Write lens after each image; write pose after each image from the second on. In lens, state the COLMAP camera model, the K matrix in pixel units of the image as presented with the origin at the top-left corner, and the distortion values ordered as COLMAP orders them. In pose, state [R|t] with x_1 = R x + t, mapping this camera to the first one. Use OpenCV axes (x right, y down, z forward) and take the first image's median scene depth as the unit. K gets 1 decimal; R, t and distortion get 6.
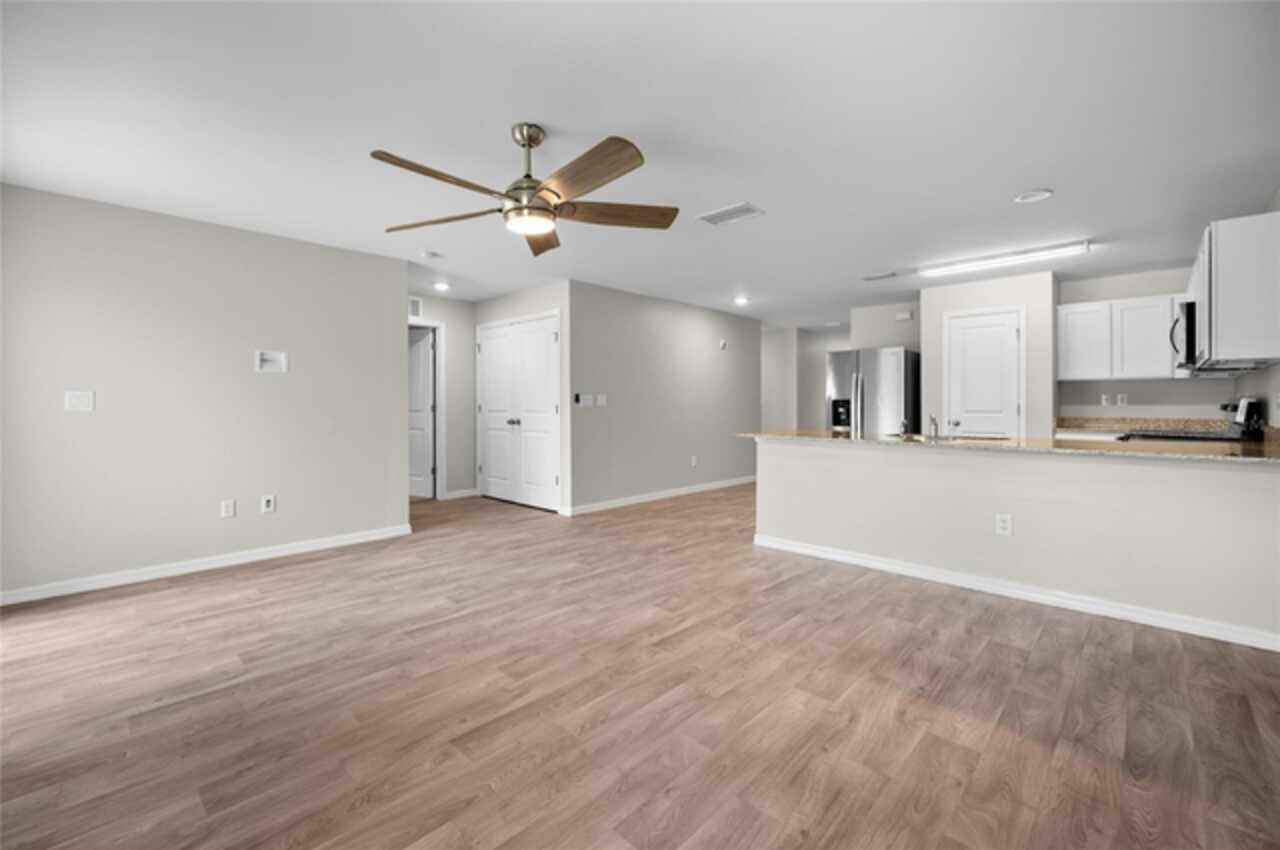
lens RADIAL K [[542.6, 0, 634.5], [0, 542.6, 415.8], [0, 0, 1]] dist [-0.004460, -0.000222]
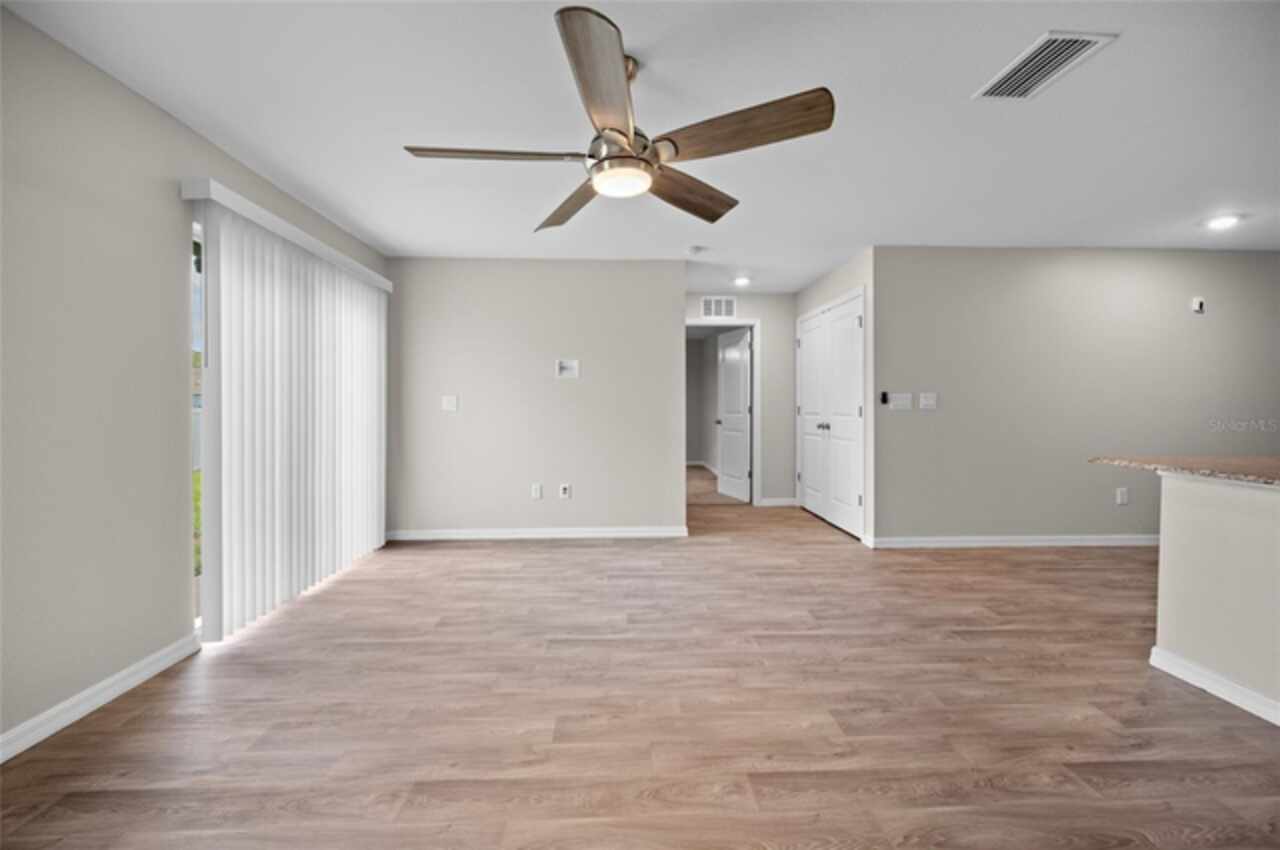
lens RADIAL K [[542.7, 0, 641.6], [0, 542.7, 404.8], [0, 0, 1]] dist [0.012378, -0.000060]
pose [[0.724760, -0.000617, -0.689001, 0.165931], [-0.016140, 0.999710, -0.017873, -0.001908], [0.688812, 0.024074, 0.724540, 0.182139]]
